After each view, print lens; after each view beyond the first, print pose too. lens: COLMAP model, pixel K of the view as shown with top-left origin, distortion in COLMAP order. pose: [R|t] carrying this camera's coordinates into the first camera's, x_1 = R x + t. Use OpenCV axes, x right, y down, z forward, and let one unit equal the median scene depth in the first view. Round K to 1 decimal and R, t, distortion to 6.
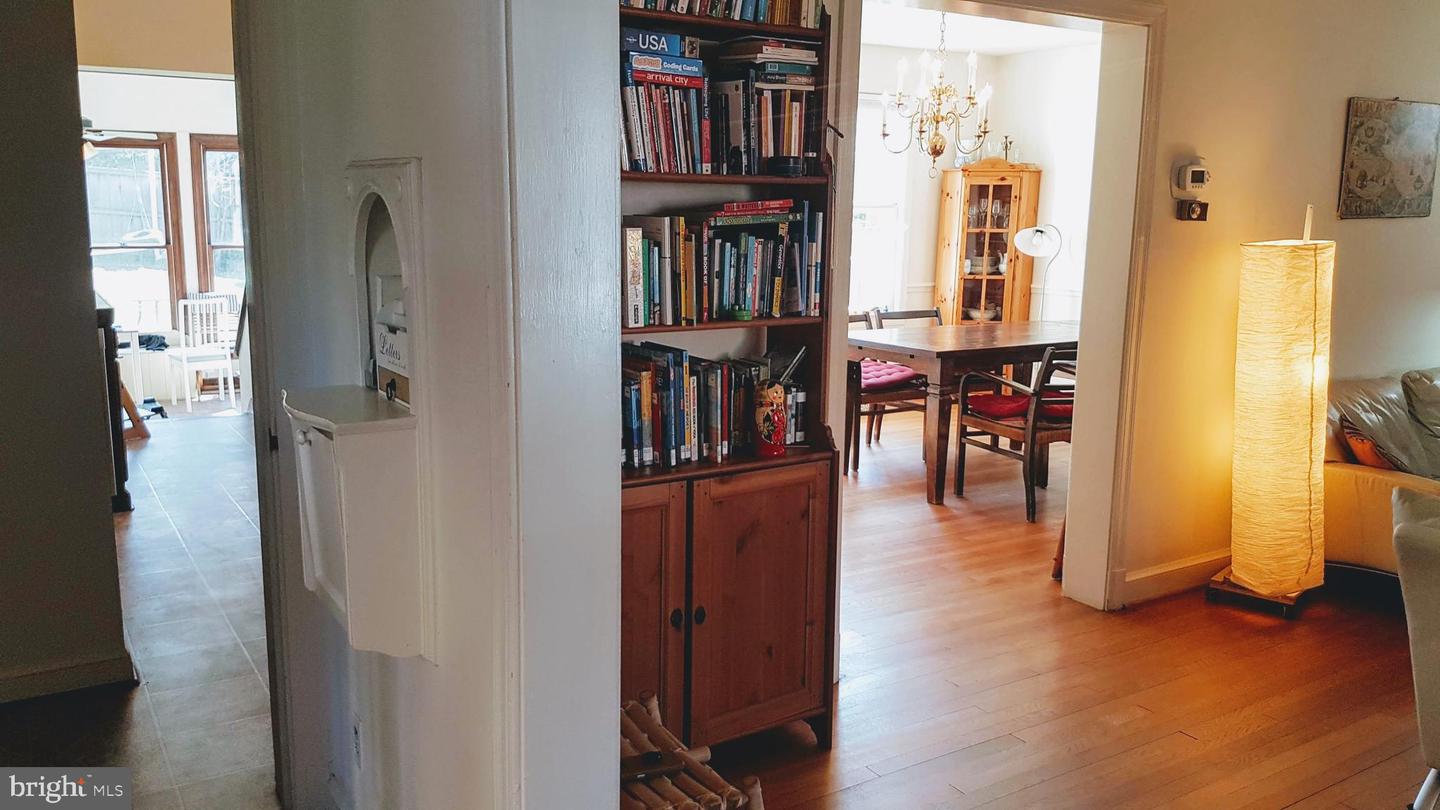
lens RADIAL K [[1101.9, 0, 735.4], [0, 1101.9, 399.8], [0, 0, 1]] dist [0.258188, -0.491361]
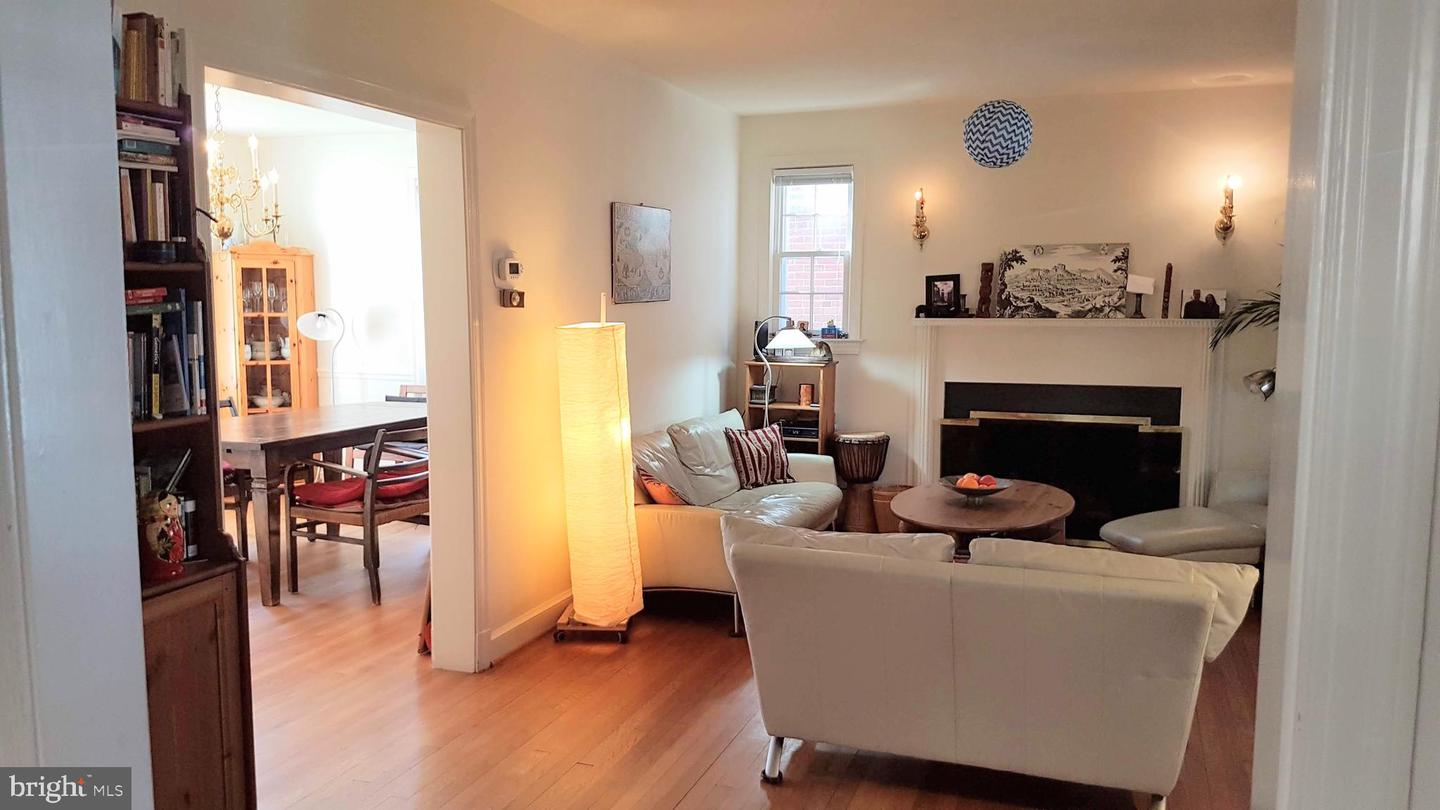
lens RADIAL K [[1094.9, 0, 702.8], [0, 1094.9, 415.9], [0, 0, 1]] dist [0.241110, -0.474959]
pose [[0.805347, -0.077492, 0.587716, -0.102364], [0.110421, 0.993678, -0.020292, -0.008134], [-0.582428, 0.081239, 0.808812, 0.014520]]
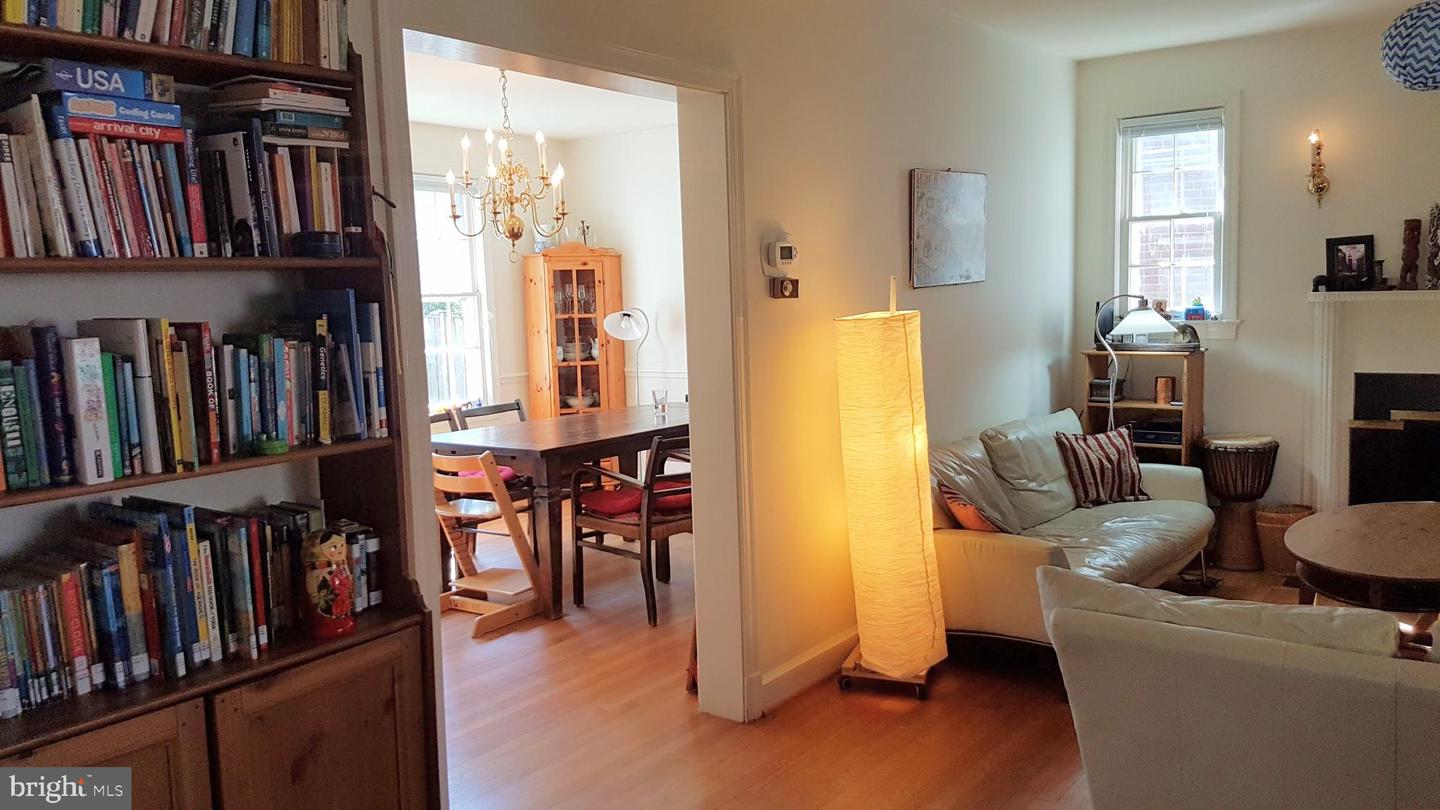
lens RADIAL K [[1094.9, 0, 702.8], [0, 1094.9, 415.9], [0, 0, 1]] dist [0.241110, -0.474959]
pose [[0.941698, -0.084848, 0.325584, 0.023488], [0.104824, 0.993505, -0.044276, -0.024747], [-0.319713, 0.075824, 0.944476, 0.151755]]
